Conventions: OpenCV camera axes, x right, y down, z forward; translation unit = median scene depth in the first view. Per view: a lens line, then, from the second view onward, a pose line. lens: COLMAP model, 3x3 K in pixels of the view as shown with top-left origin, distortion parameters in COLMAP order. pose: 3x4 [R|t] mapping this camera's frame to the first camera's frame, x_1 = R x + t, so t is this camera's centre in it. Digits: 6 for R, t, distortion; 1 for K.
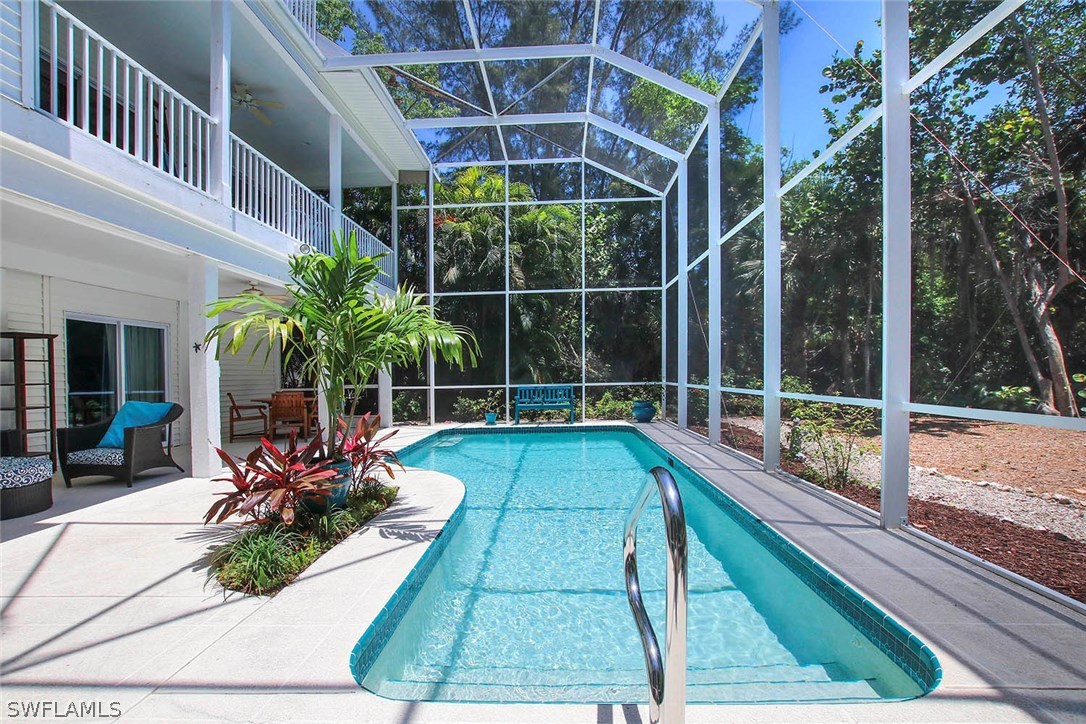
lens RADIAL K [[501.0, 0, 534.9], [0, 501.0, 385.3], [0, 0, 1]] dist [-0.030882, 0.002414]
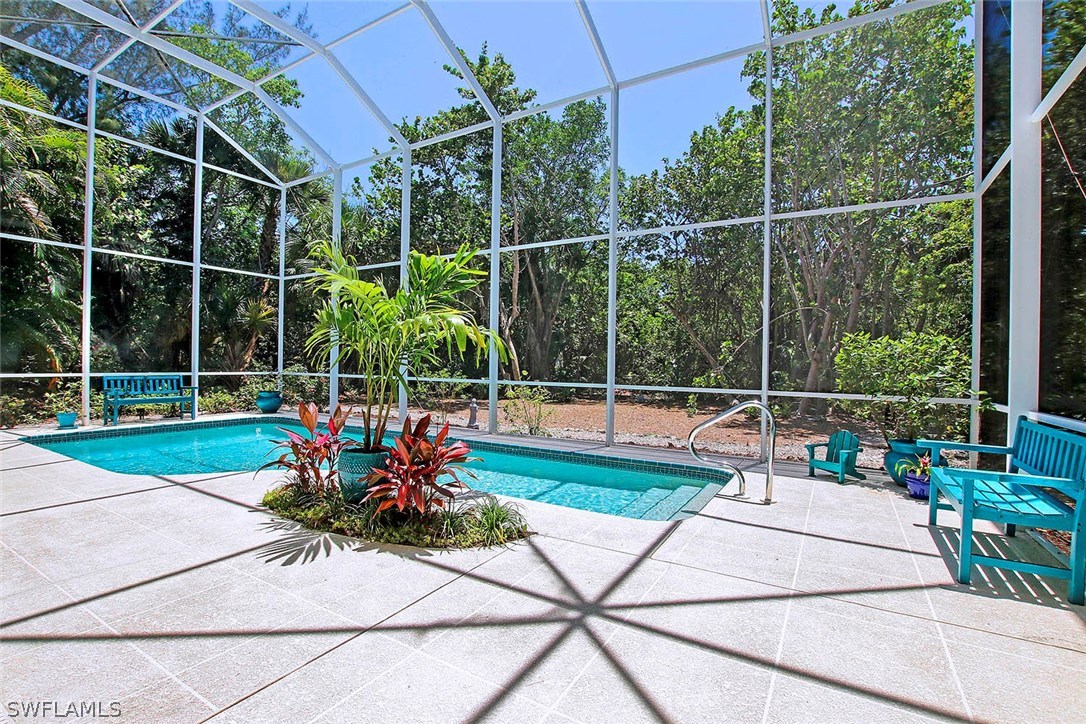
lens RADIAL K [[501.0, 0, 535.4], [0, 501.0, 362.7], [0, 0, 1]] dist [-0.030882, 0.002414]
pose [[0.489475, 0.029495, 0.871518, -0.705799], [-0.006113, 0.999519, -0.030393, 0.003530], [-0.871996, 0.009549, 0.489420, 0.140245]]
